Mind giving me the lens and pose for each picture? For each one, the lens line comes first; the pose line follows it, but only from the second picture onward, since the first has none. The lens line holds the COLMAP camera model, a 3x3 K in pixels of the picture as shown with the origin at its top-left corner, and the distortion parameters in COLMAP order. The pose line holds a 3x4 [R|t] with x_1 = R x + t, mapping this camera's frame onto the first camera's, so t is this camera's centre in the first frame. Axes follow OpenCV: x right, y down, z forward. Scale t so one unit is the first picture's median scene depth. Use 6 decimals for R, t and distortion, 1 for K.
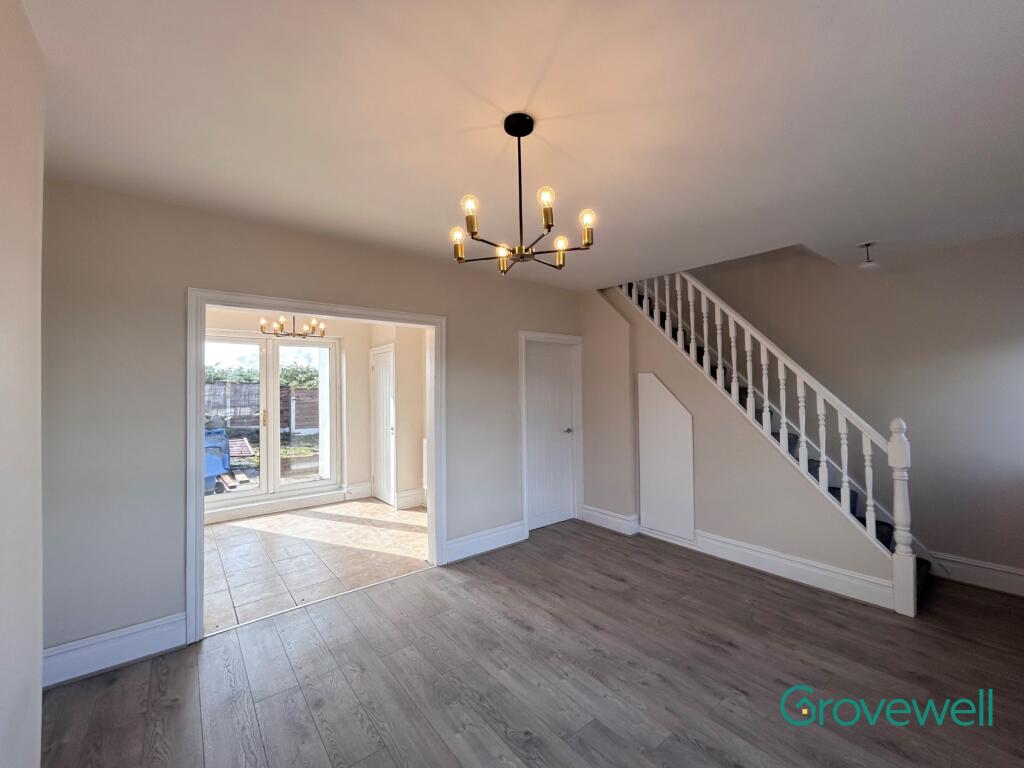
lens RADIAL K [[413.6, 0, 512.0], [0, 413.6, 384.0], [0, 0, 1]] dist [-0.002109, 0.000253]
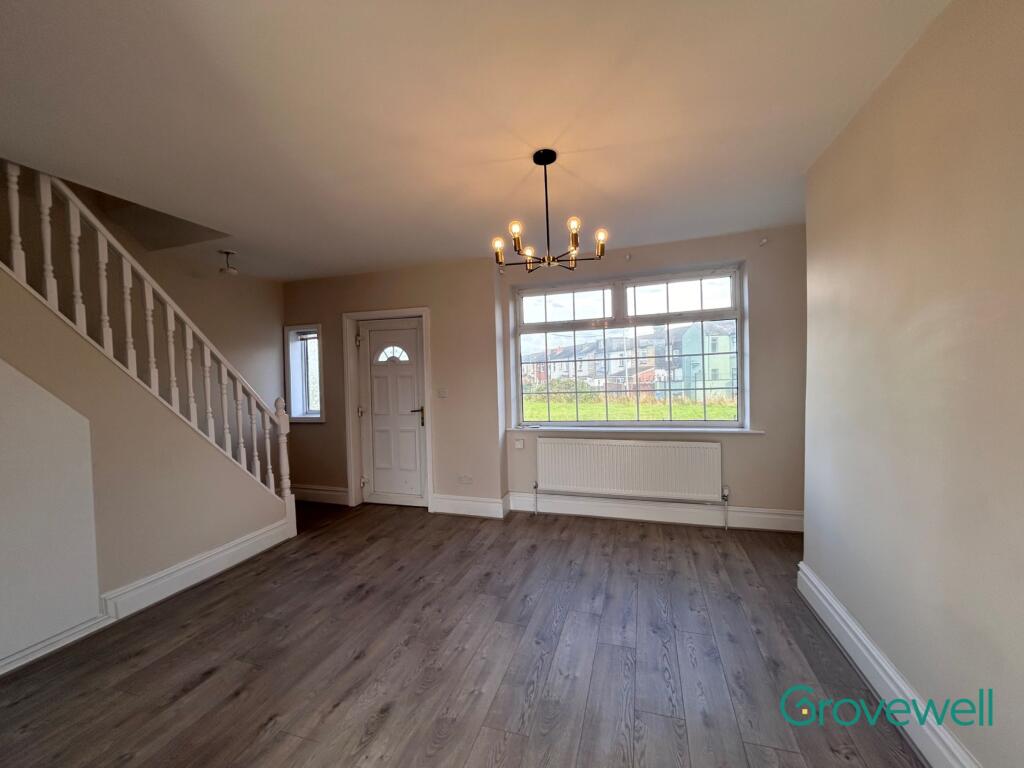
lens RADIAL K [[413.6, 0, 512.0], [0, 413.6, 384.0], [0, 0, 1]] dist [-0.002109, 0.000253]
pose [[-0.553222, 0.001422, 0.833033, -0.648667], [0.020259, 0.999726, 0.011747, 0.038880], [-0.832788, 0.023375, -0.553099, 1.180988]]
